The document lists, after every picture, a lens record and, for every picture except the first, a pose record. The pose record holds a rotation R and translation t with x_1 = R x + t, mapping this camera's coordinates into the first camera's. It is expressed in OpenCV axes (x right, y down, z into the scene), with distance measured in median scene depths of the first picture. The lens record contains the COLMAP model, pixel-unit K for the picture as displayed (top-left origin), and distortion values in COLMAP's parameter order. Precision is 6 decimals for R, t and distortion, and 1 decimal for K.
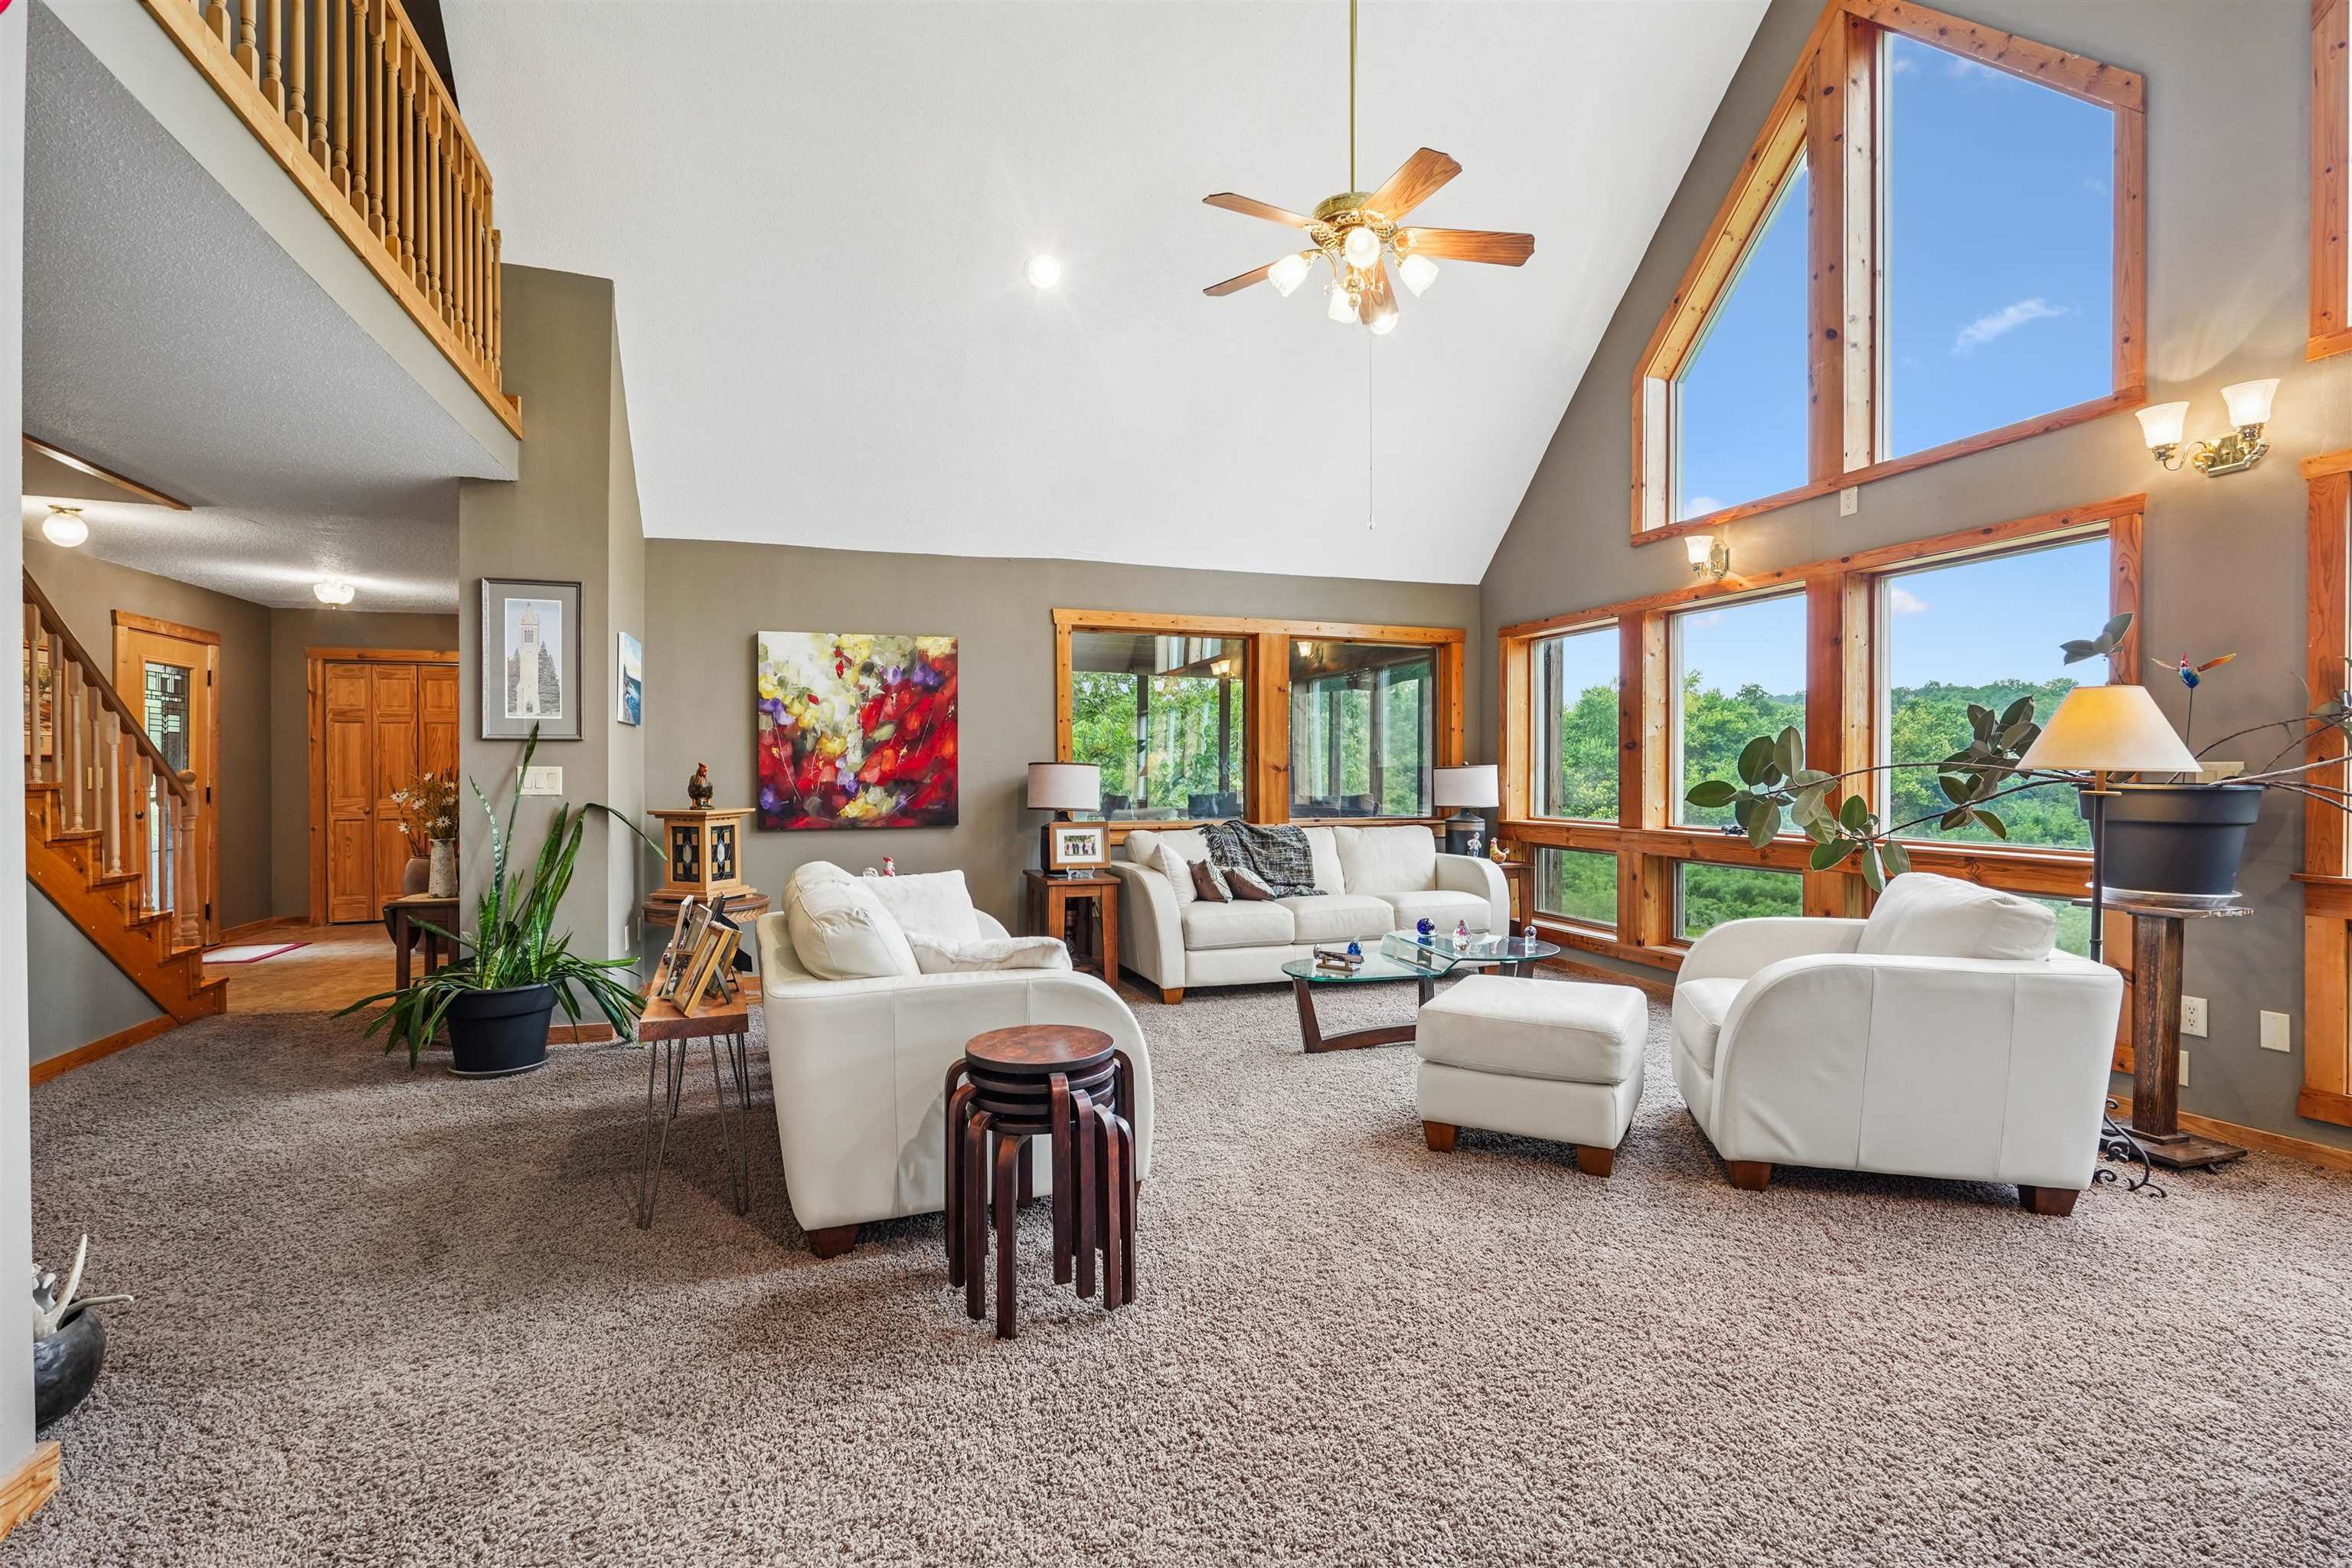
lens RADIAL K [[1099.5, 0, 1183.7], [0, 1099.5, 777.7], [0, 0, 1]] dist [-0.020845, 0.007671]
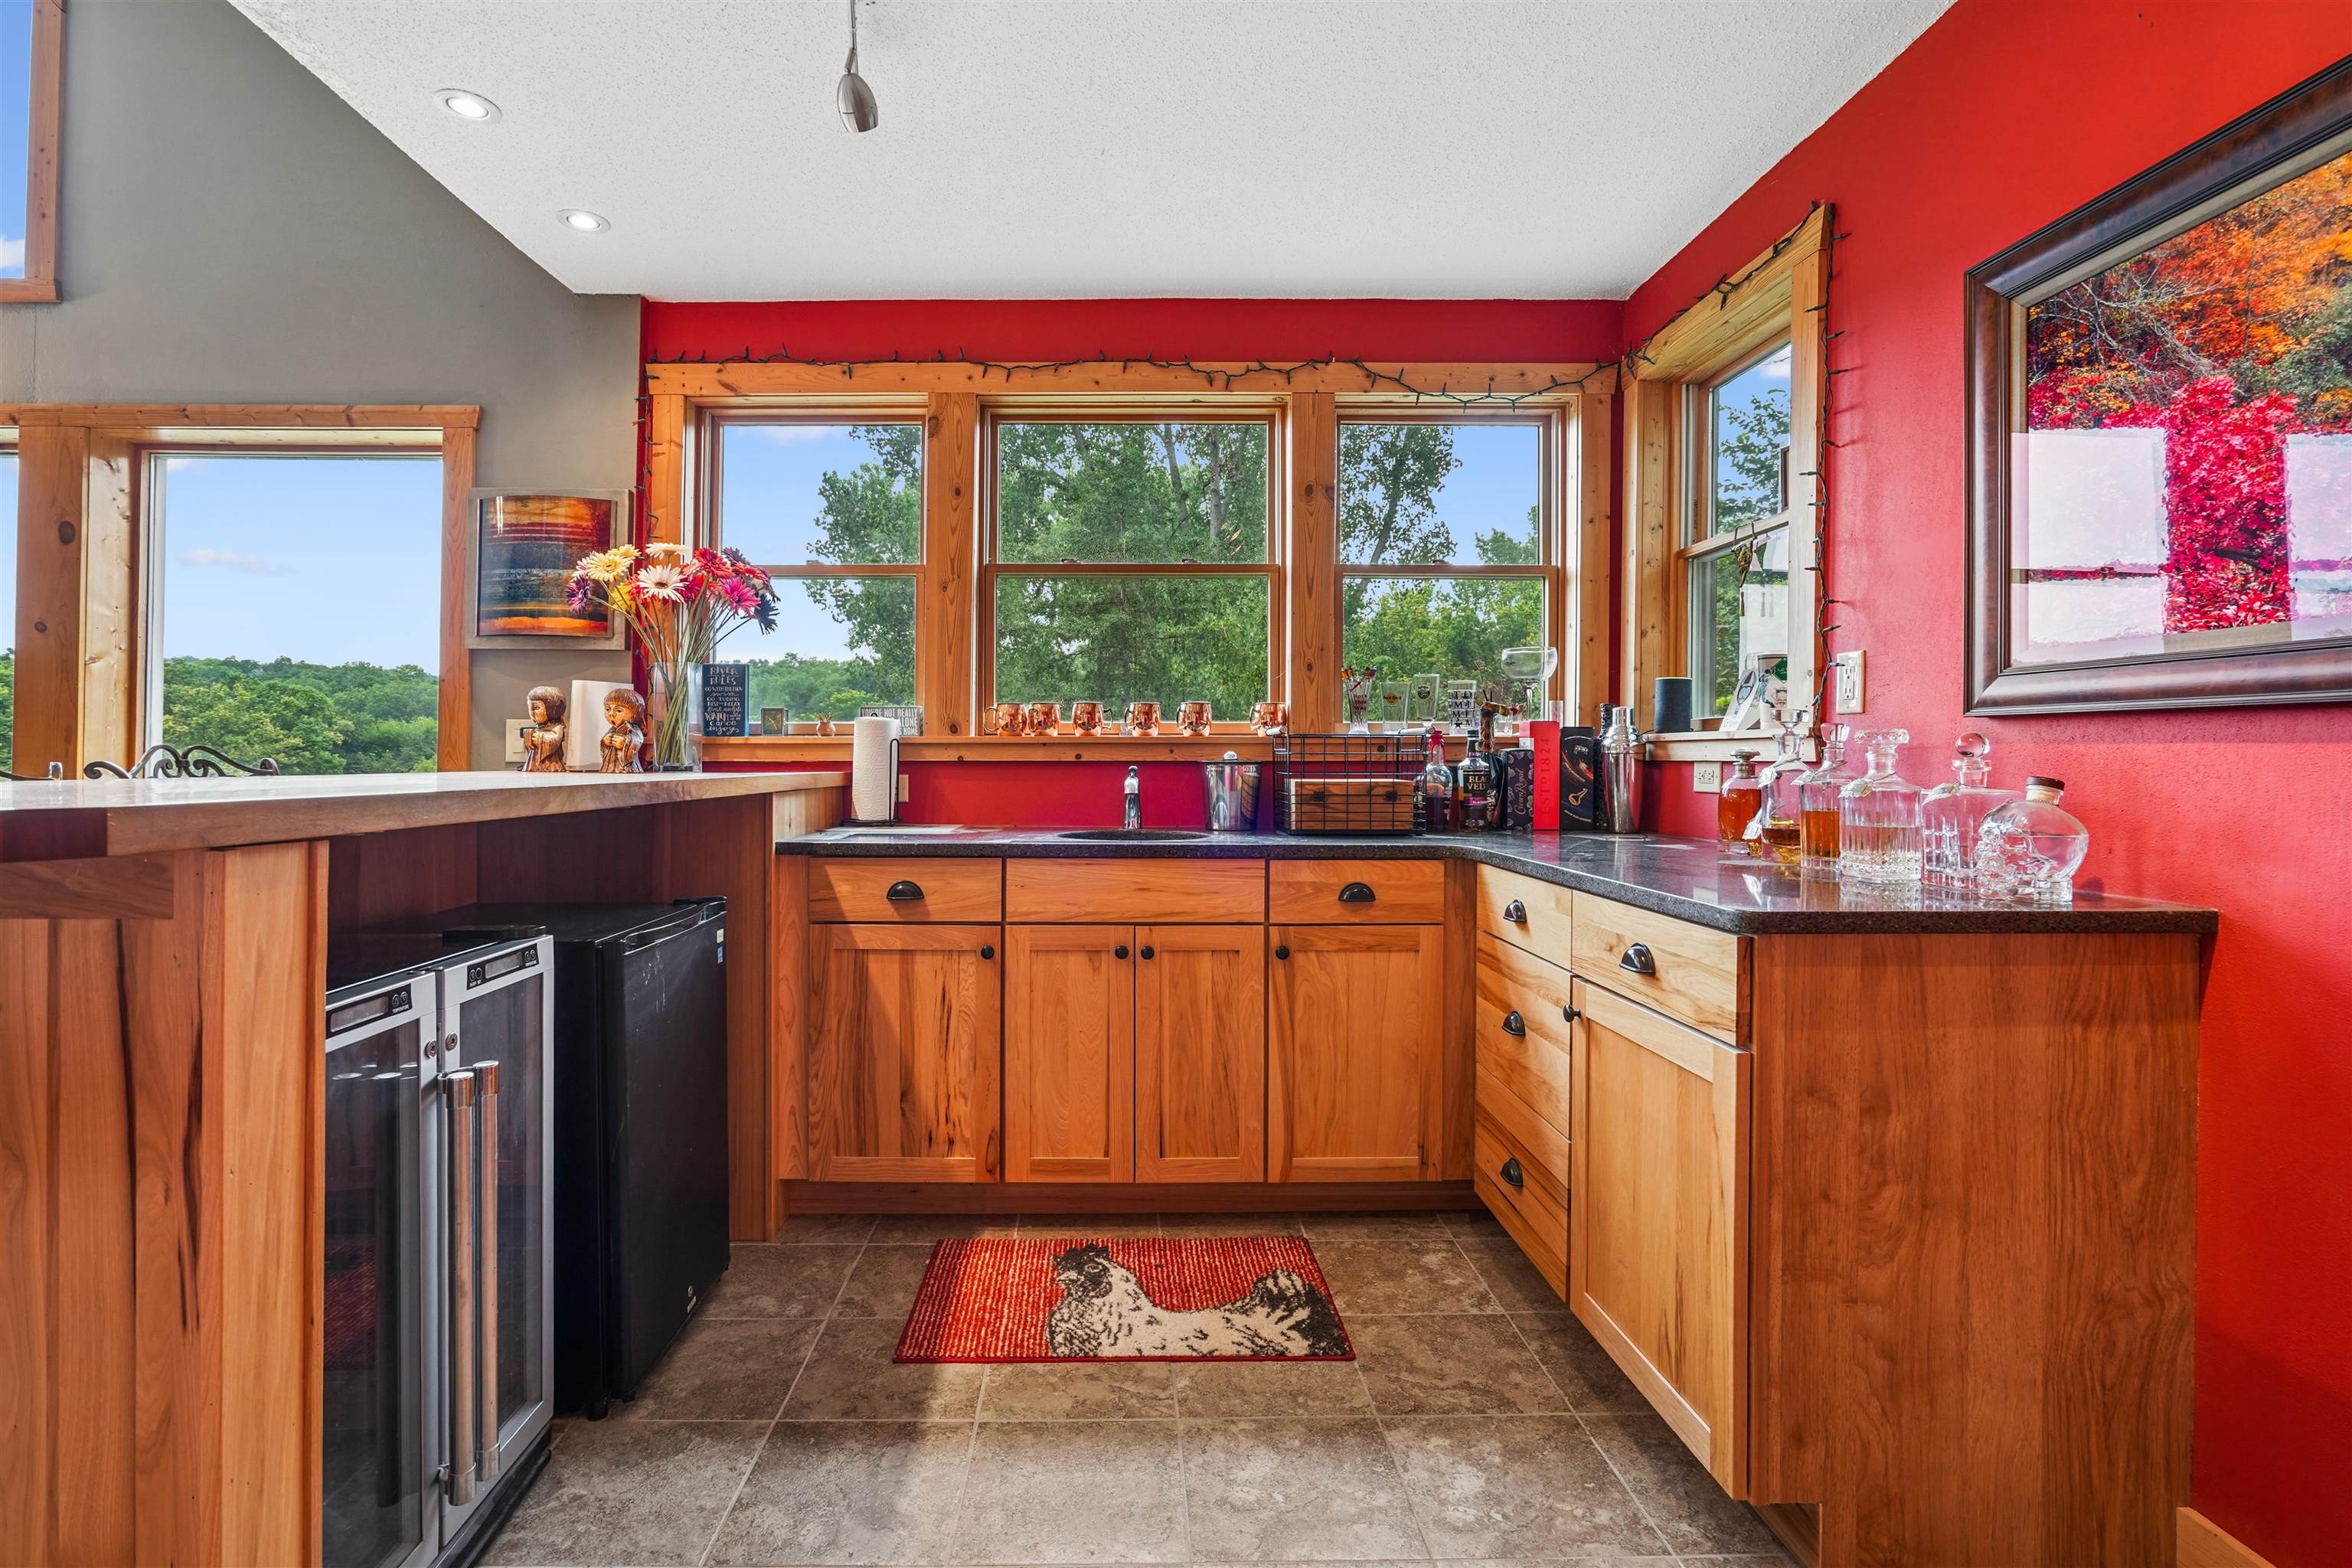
lens RADIAL K [[1099.5, 0, 1168.1], [0, 1099.5, 763.1], [0, 0, 1]] dist [-0.020845, 0.007671]
pose [[0.316316, 0.000341, 0.948654, 0.257964], [-0.003990, 0.999992, 0.000971, 0.008217], [-0.948645, -0.004092, 0.316315, -0.368596]]
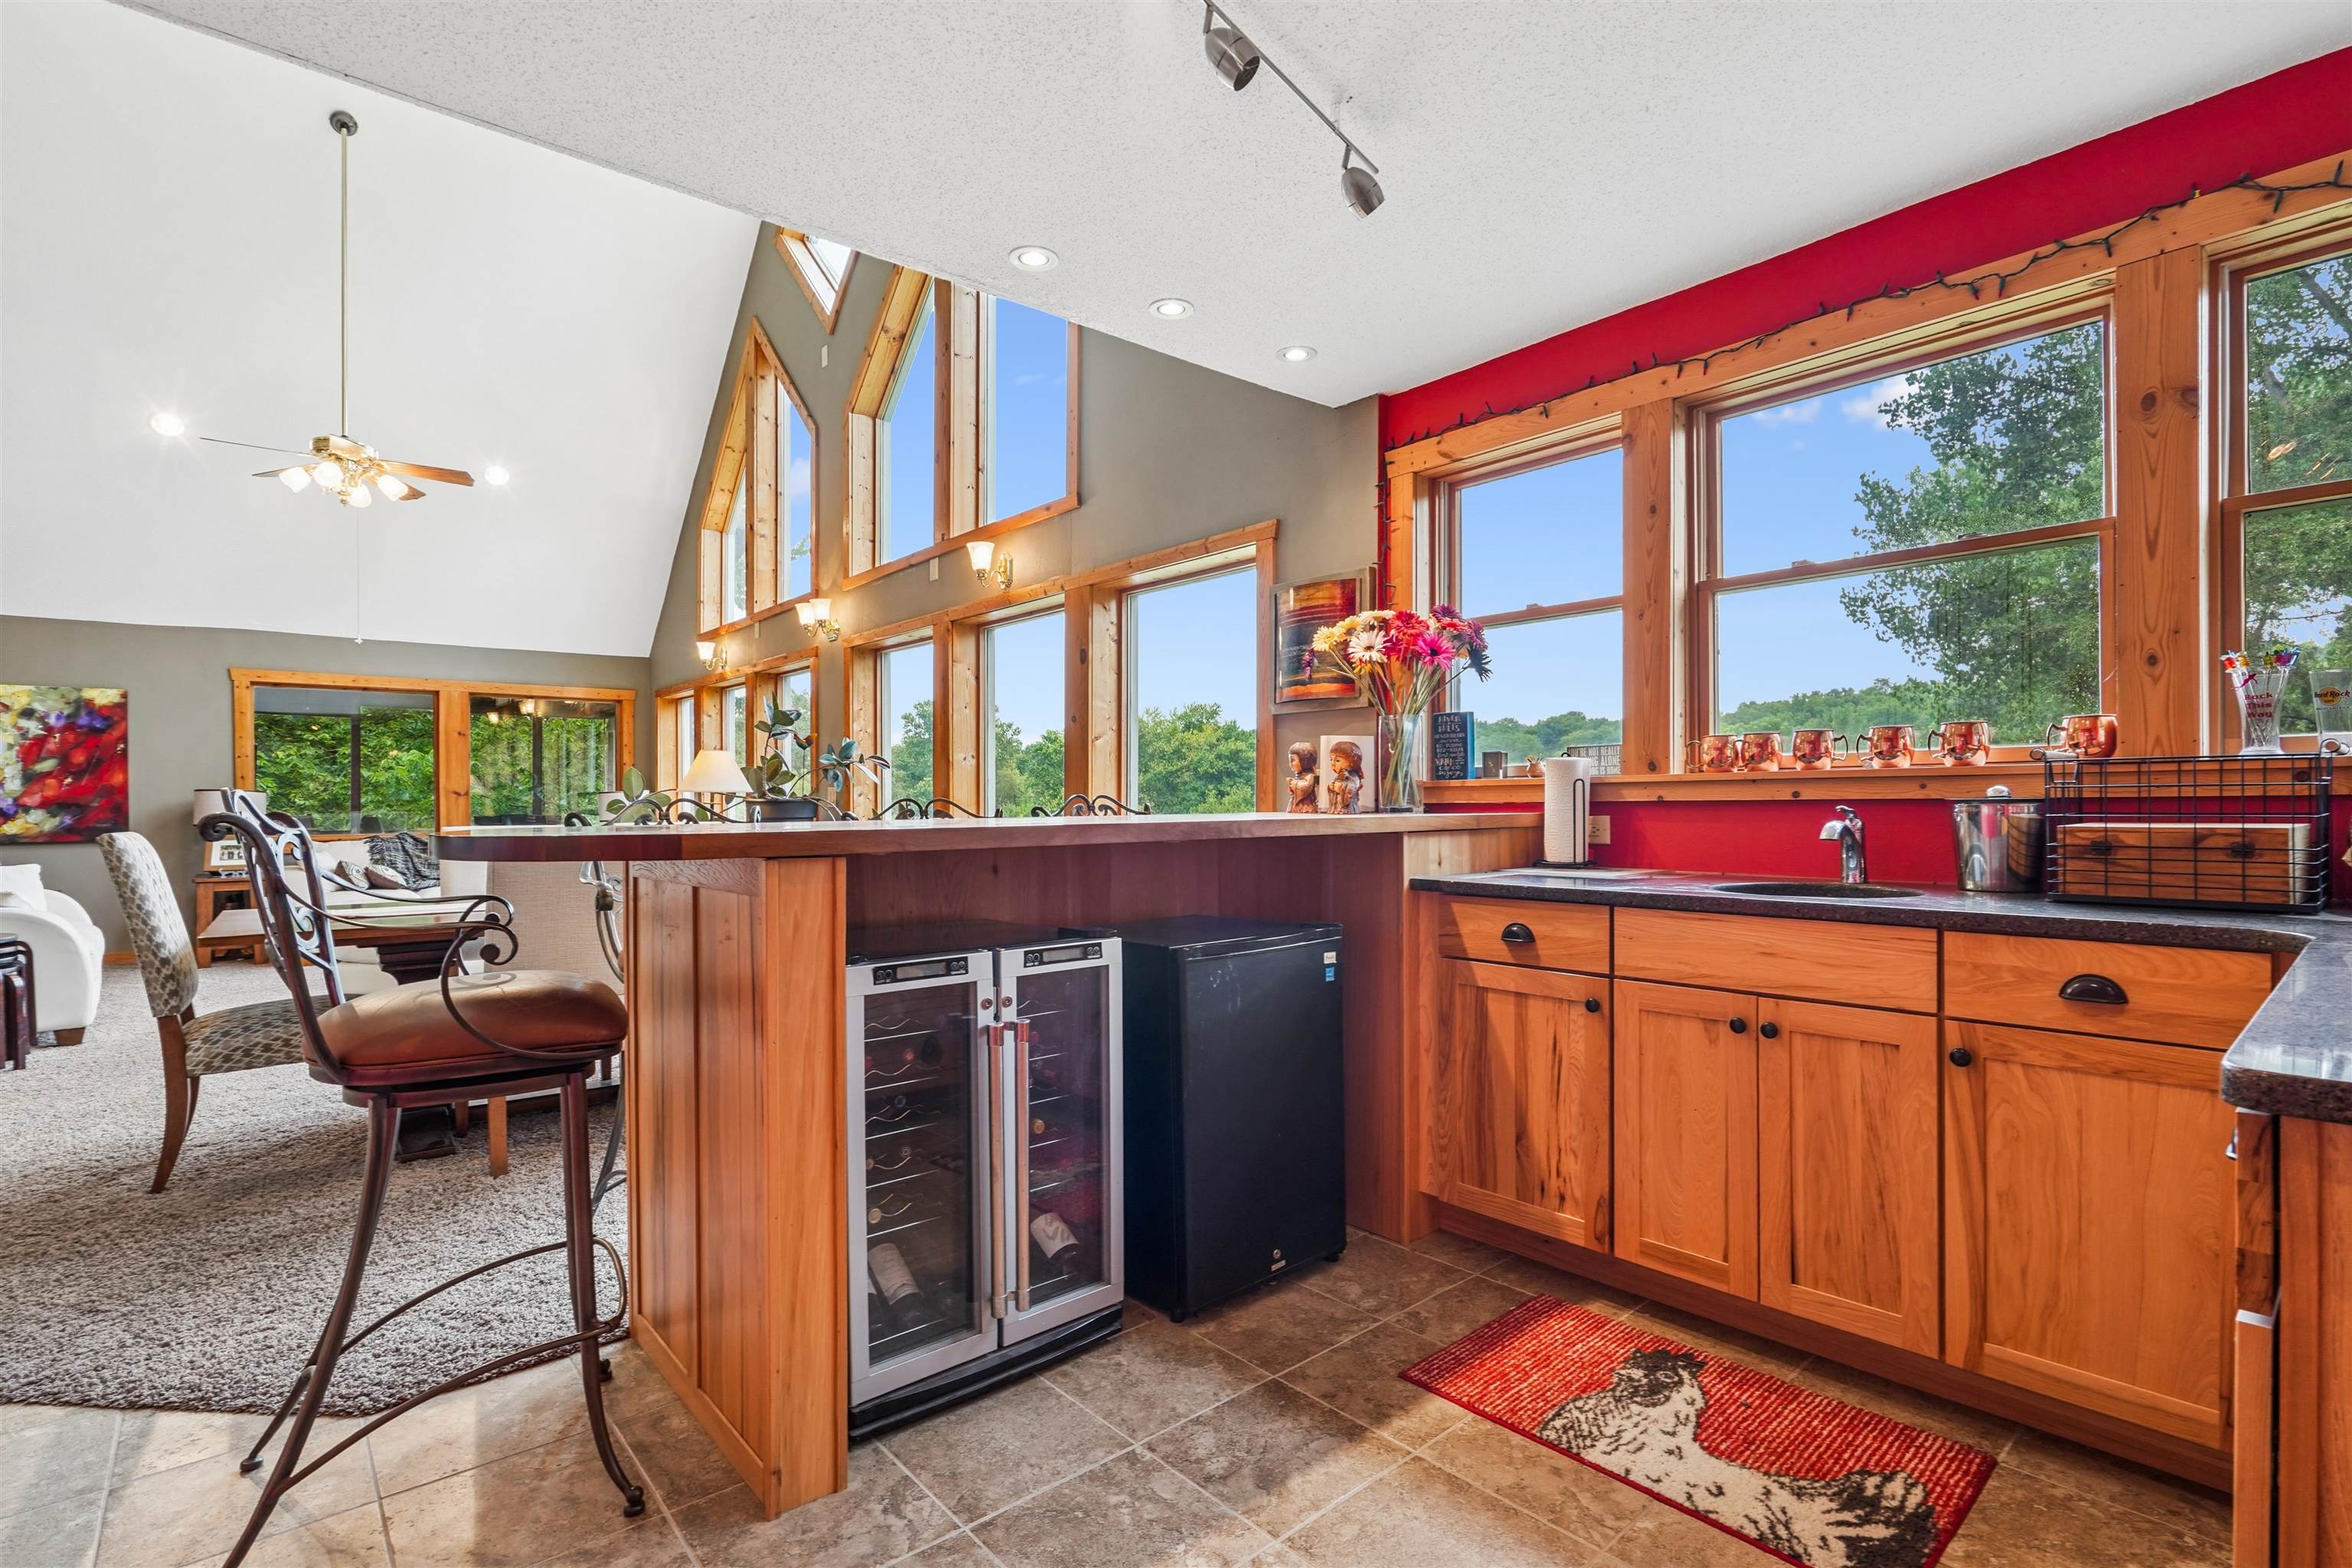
lens RADIAL K [[1099.5, 0, 1175.1], [0, 1099.5, 807.3], [0, 0, 1]] dist [-0.020845, 0.007671]
pose [[0.928428, -0.006840, 0.371448, 0.449084], [0.005304, 0.999973, 0.005159, 0.006467], [-0.371473, -0.002819, 0.928439, -0.599545]]
